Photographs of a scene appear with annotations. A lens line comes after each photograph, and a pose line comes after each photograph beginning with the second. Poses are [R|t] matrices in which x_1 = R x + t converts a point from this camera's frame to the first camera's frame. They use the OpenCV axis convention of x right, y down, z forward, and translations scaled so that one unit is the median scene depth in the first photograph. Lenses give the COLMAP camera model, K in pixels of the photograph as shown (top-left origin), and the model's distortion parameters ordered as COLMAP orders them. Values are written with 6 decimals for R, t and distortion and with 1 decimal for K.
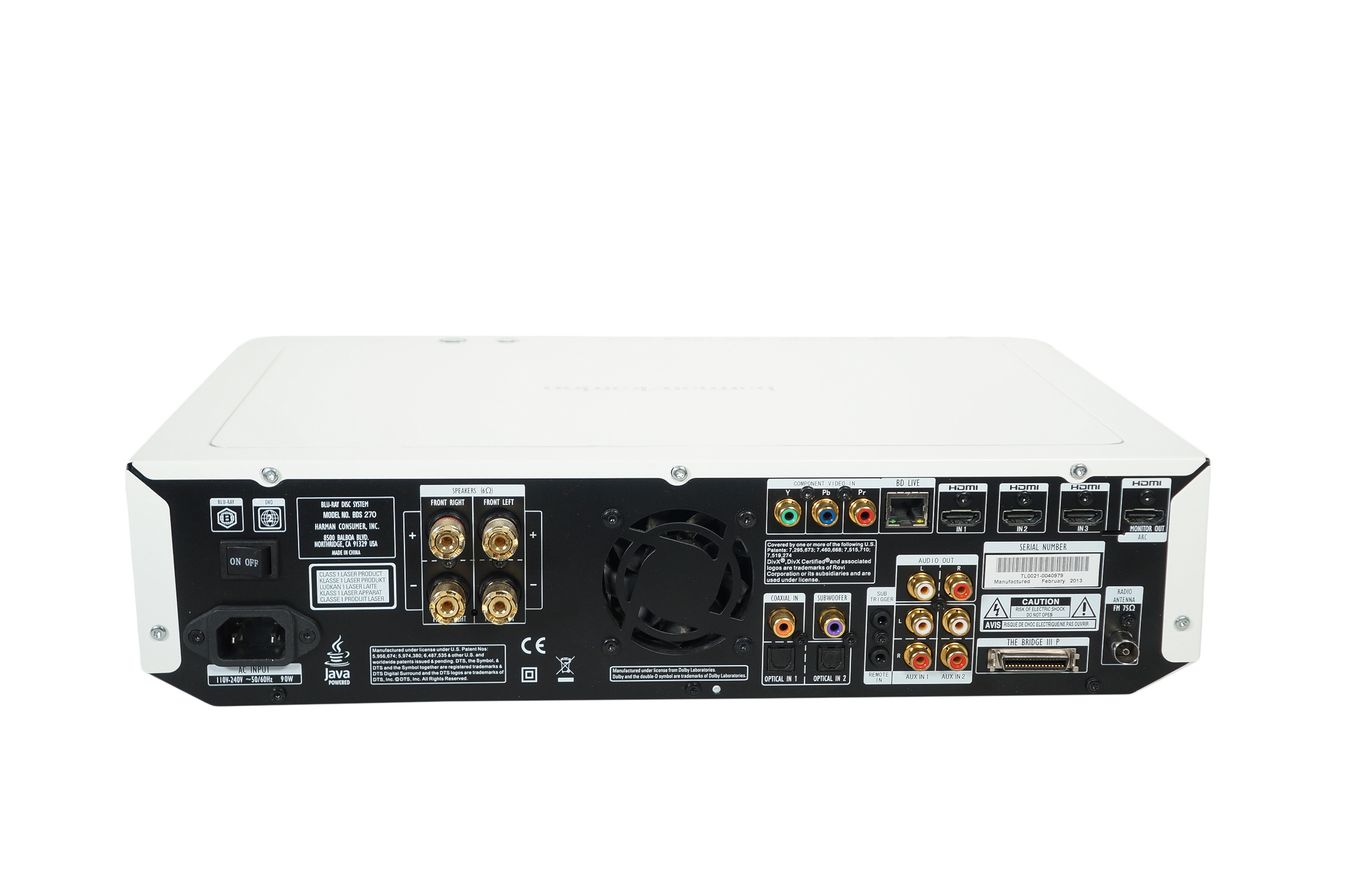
lens RADIAL K [[1871.0, 0, 674.6], [0, 1871.0, 448.6], [0, 0, 1]] dist [0.084945, 0.000000]
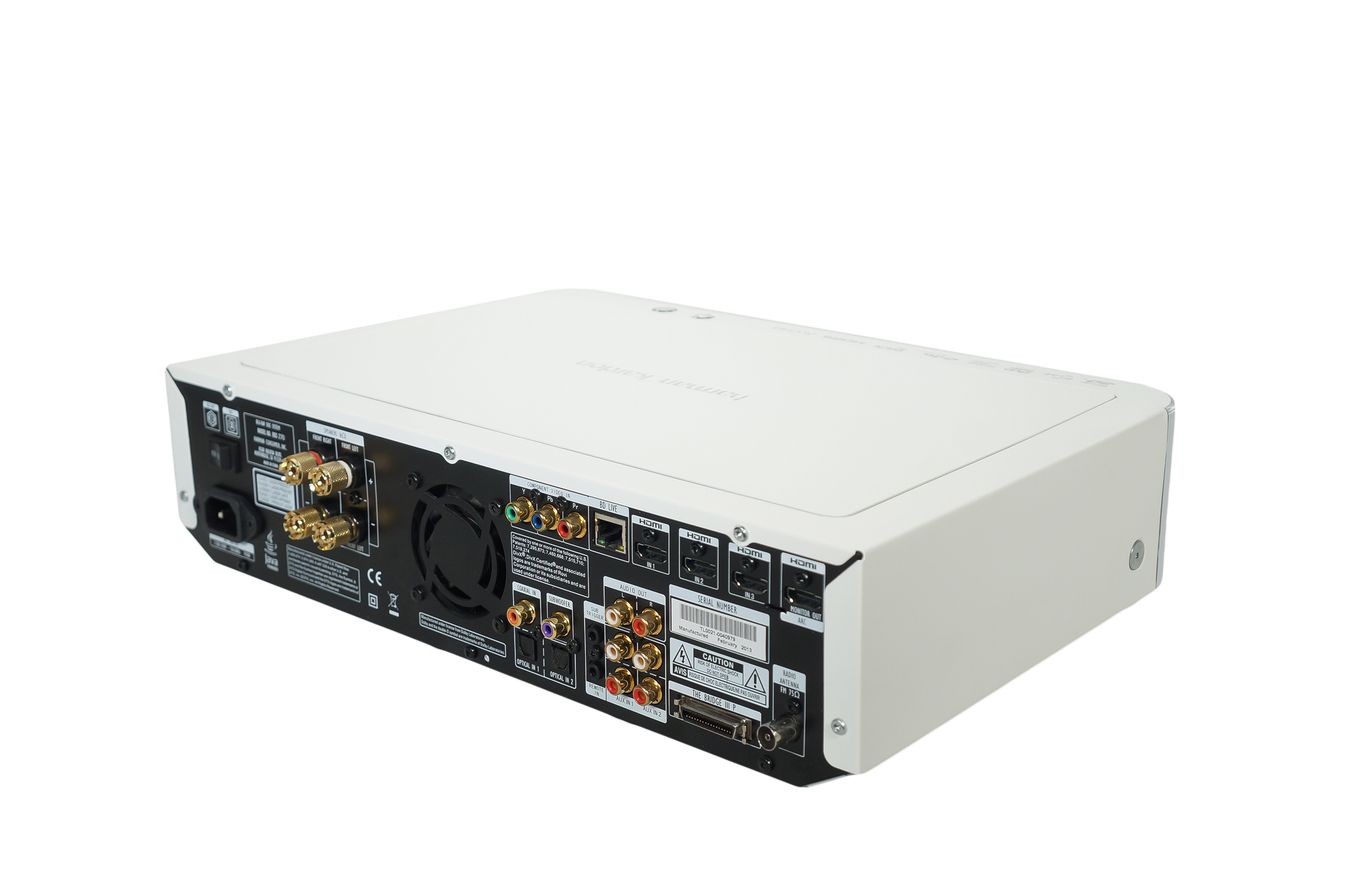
lens RADIAL K [[1785.3, 0, 674.0], [0, 1785.3, 445.6], [0, 0, 1]] dist [0.007737, 0.000000]
pose [[0.700930, 0.187771, -0.688070, 0.791126], [-0.156037, 0.981724, 0.108954, -0.121811], [0.695953, 0.030995, 0.717418, 0.338459]]
